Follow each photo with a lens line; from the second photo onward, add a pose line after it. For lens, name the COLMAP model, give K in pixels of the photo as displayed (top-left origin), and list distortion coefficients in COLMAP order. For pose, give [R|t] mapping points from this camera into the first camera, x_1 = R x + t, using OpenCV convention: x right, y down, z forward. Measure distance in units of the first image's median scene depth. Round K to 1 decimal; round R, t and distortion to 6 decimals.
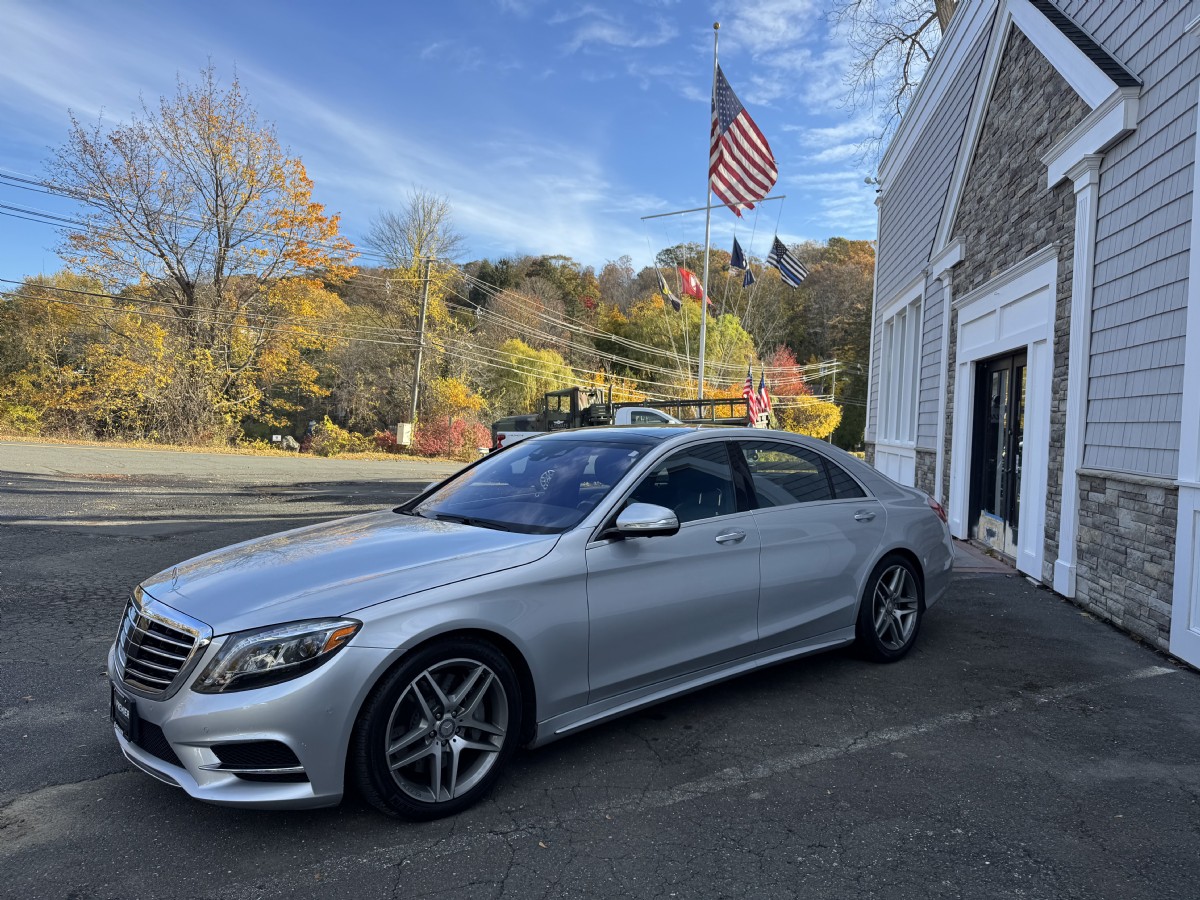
lens RADIAL K [[850.6, 0, 601.1], [0, 850.6, 450.0], [0, 0, 1]] dist [0.053553, -0.056710]
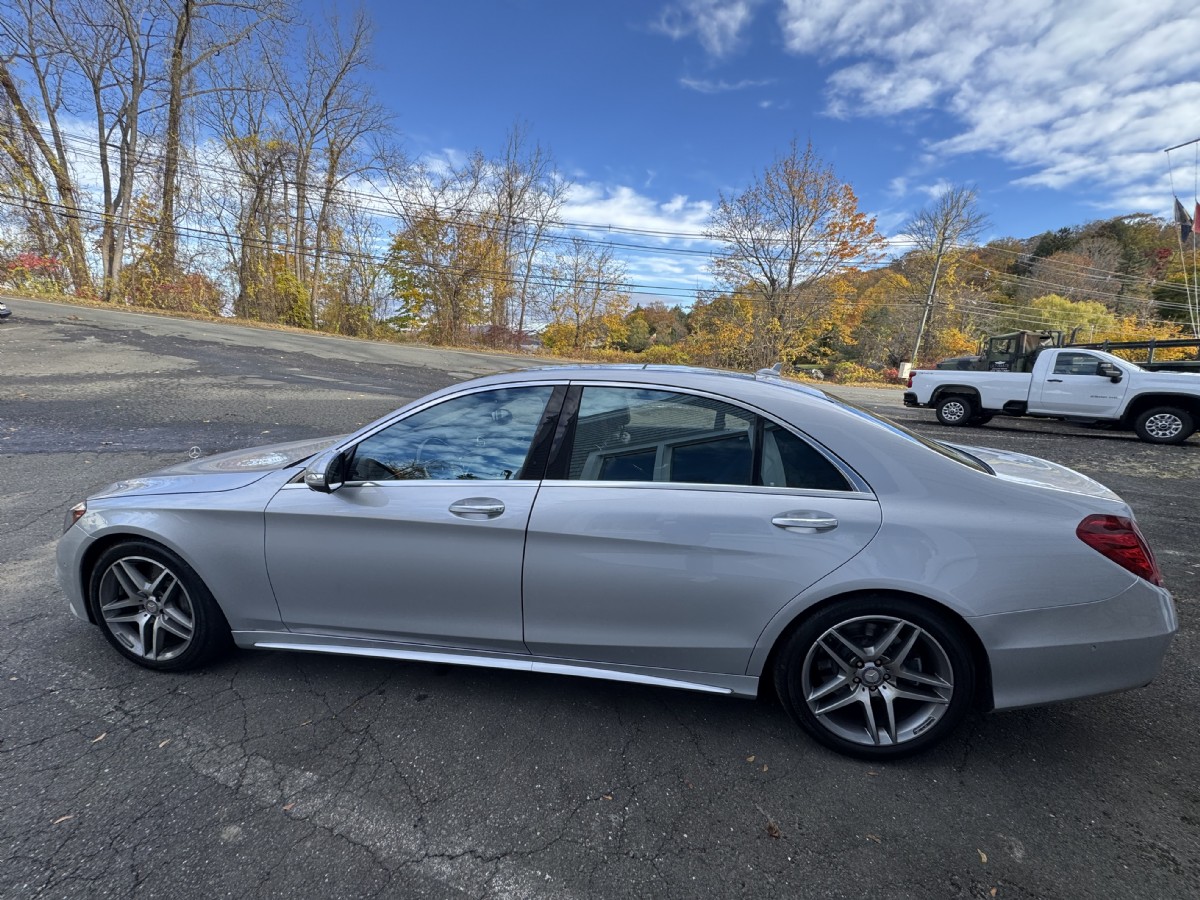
lens RADIAL K [[478.4, 0, 604.6], [0, 478.4, 444.3], [0, 0, 1]] dist [0.002447, 0.000443]
pose [[0.641989, 0.138462, -0.754107, 0.119938], [-0.032924, 0.987630, 0.153310, -0.006218], [0.766006, -0.073595, 0.638606, 0.174282]]
